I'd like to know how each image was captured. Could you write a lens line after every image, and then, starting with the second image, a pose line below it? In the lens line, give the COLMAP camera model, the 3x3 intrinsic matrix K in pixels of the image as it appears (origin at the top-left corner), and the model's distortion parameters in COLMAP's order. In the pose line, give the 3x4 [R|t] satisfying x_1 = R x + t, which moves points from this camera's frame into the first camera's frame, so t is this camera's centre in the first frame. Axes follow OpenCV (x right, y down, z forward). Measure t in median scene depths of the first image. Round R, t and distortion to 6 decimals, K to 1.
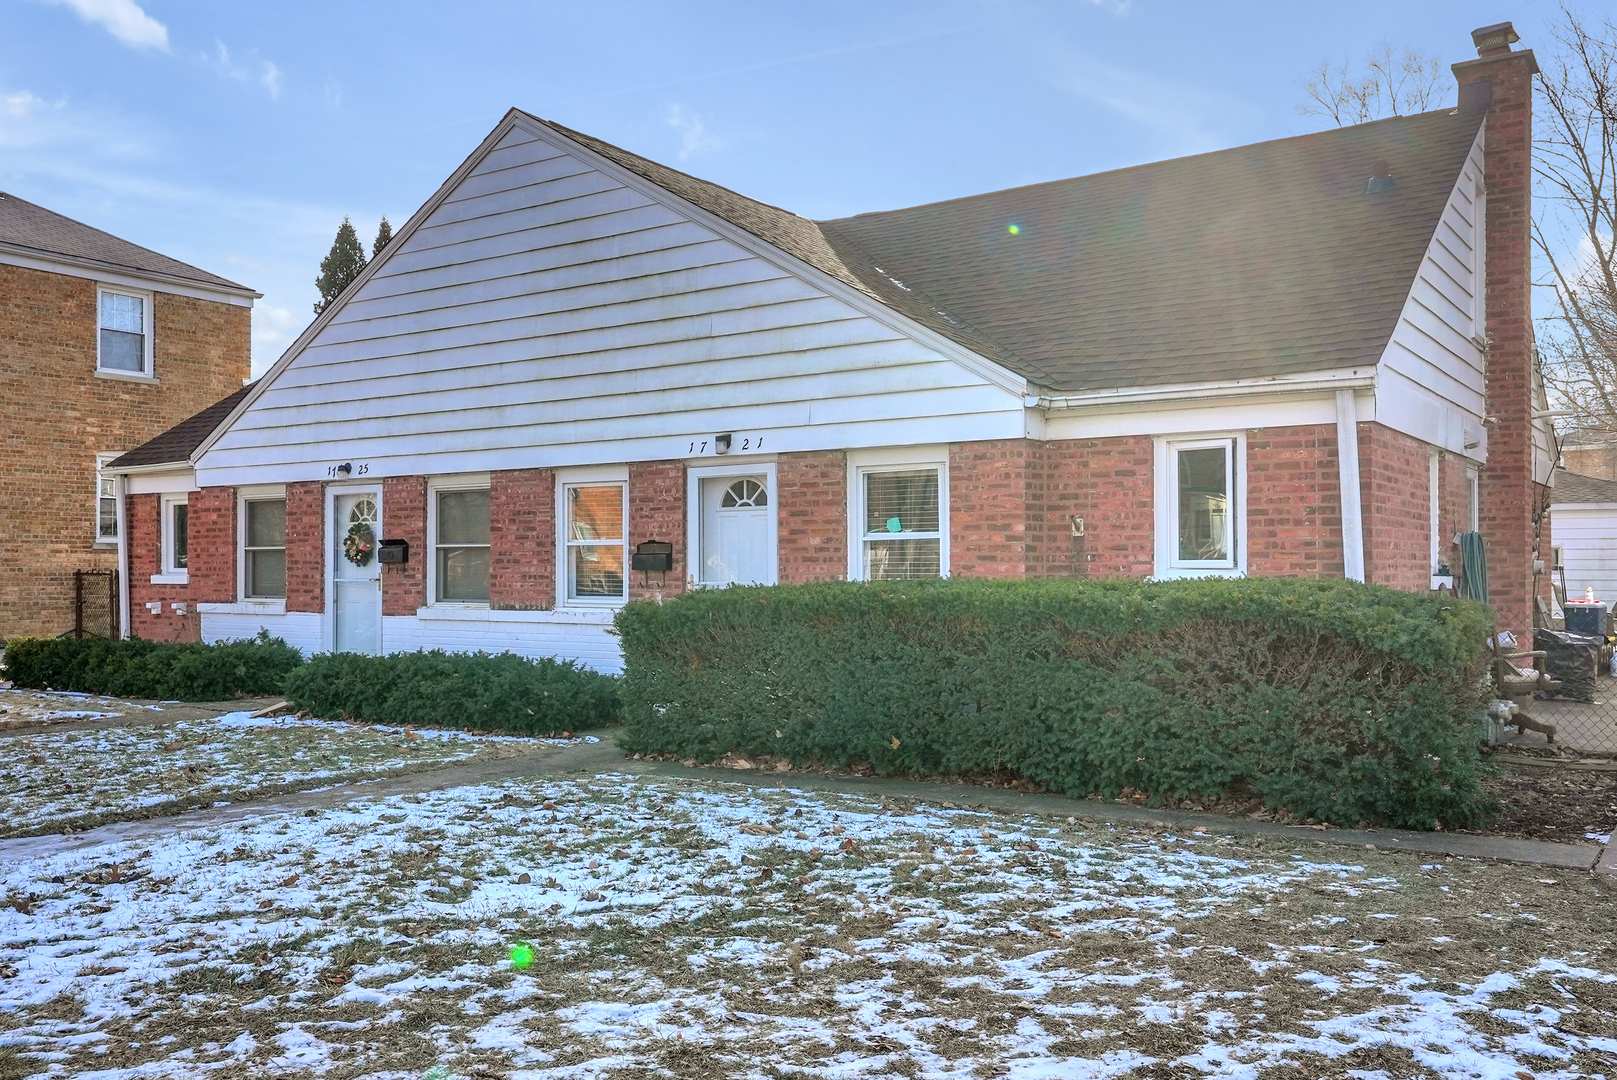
lens RADIAL K [[1353.8, 0, 814.6], [0, 1353.8, 574.7], [0, 0, 1]] dist [0.008632, 0.086428]
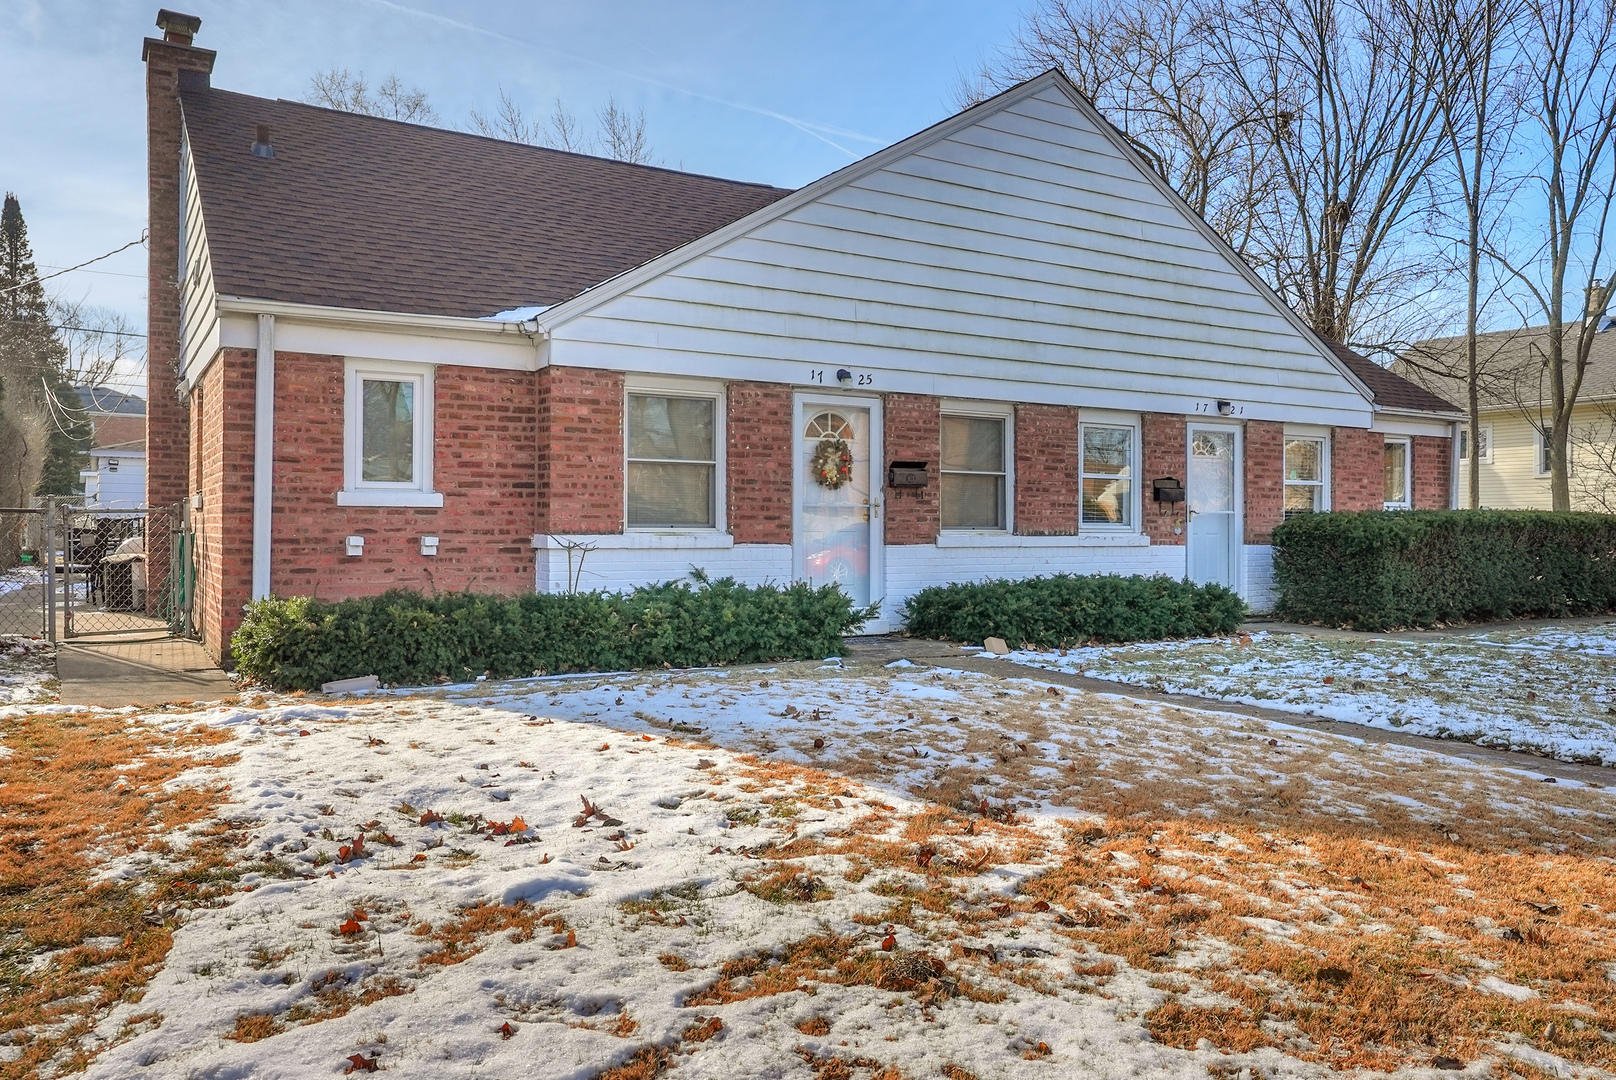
lens RADIAL K [[1182.4, 0, 813.1], [0, 1182.4, 520.8], [0, 0, 1]] dist [-0.007526, 0.001729]
pose [[0.420116, 0.005185, 0.907456, -1.482105], [-0.004820, 0.999982, -0.003482, 0.023874], [-0.907458, -0.002911, 0.420134, 1.006212]]
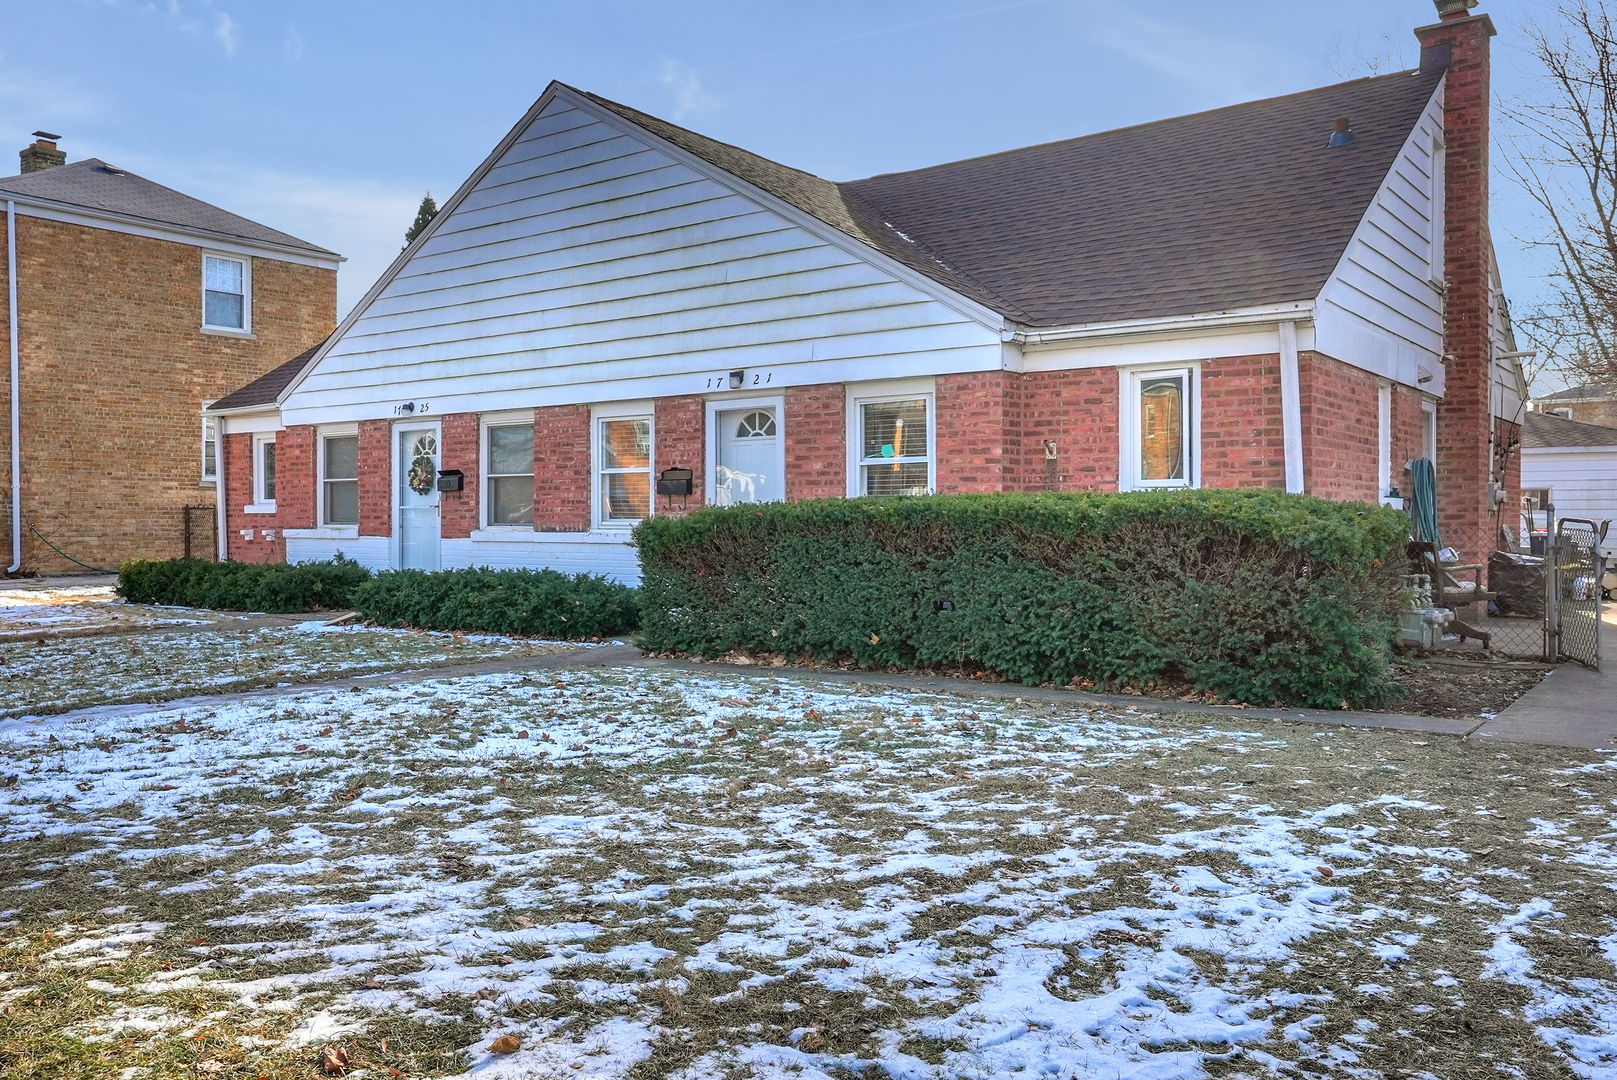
lens RADIAL K [[1263.4, 0, 808.5], [0, 1263.4, 540.0], [0, 0, 1]] dist [-0.011780, 0.078101]
pose [[0.998935, 0.002013, -0.046101, 0.045082], [-0.001422, 0.999916, 0.012861, 0.024792], [0.046123, -0.012781, 0.998854, -0.037157]]
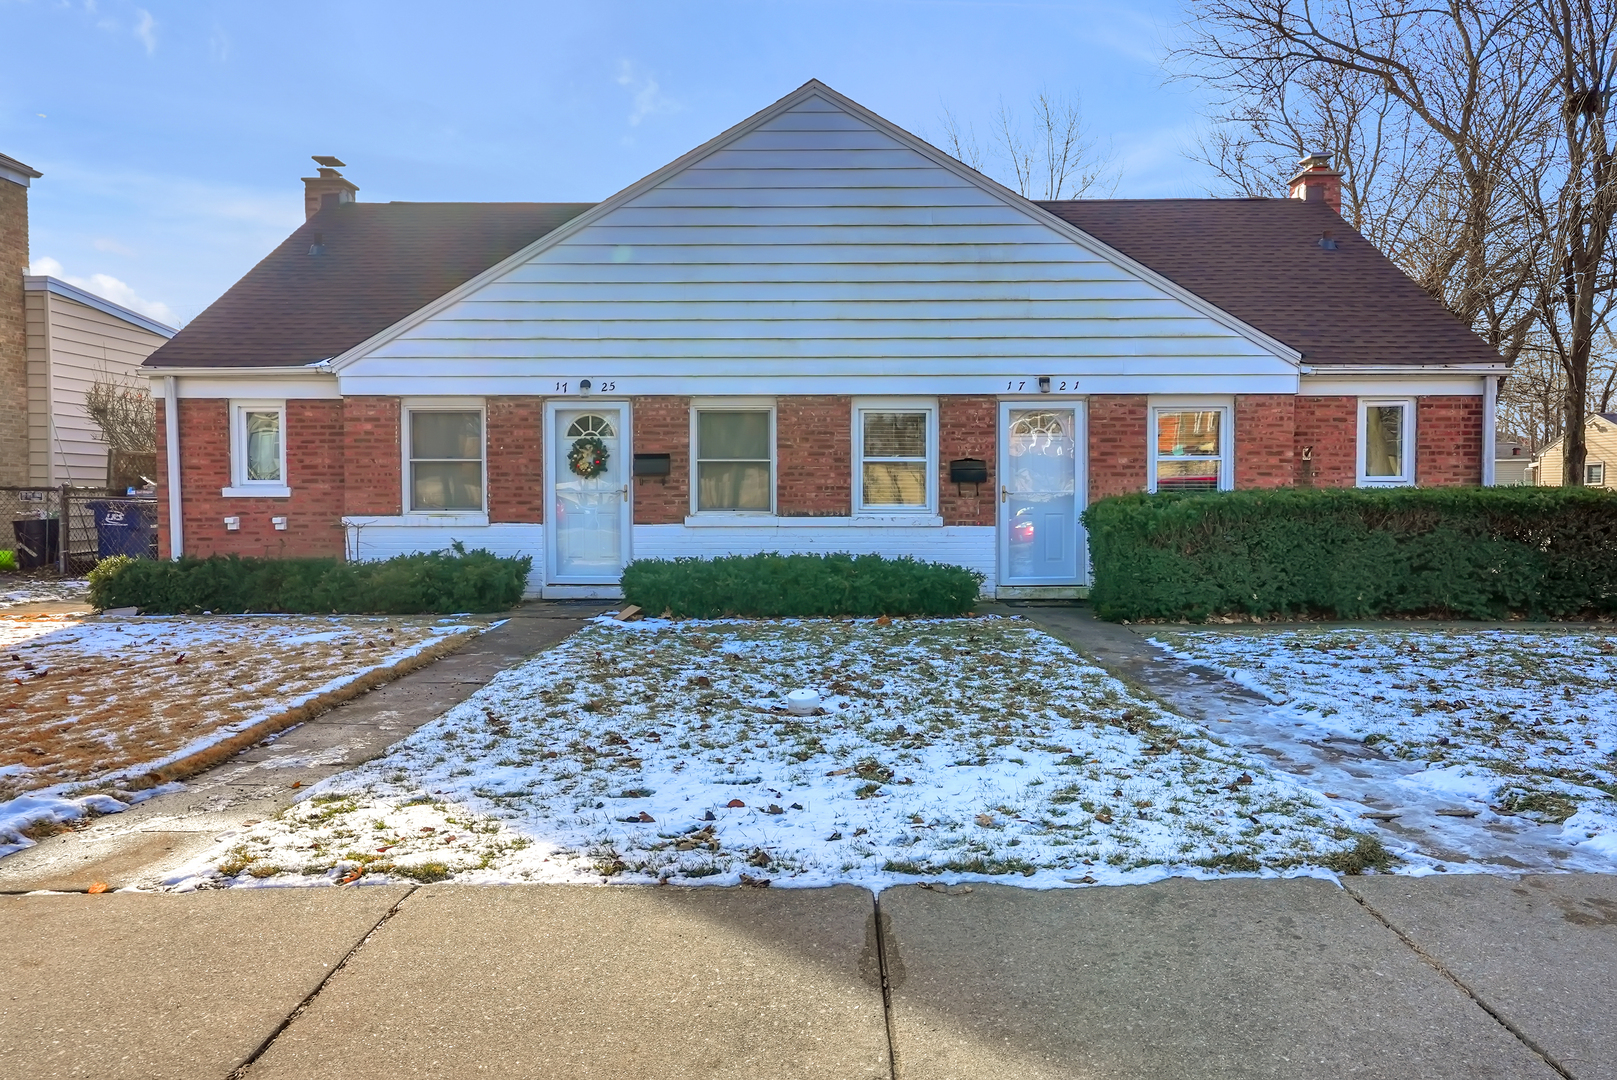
lens RADIAL K [[1129.9, 0, 808.5], [0, 1129.9, 540.0], [0, 0, 1]] dist [0.002024, 0.003367]
pose [[0.836594, -0.024180, 0.547289, -0.977368], [0.001558, 0.999126, 0.041761, 0.007452], [-0.547821, -0.034084, 0.835901, 0.245712]]
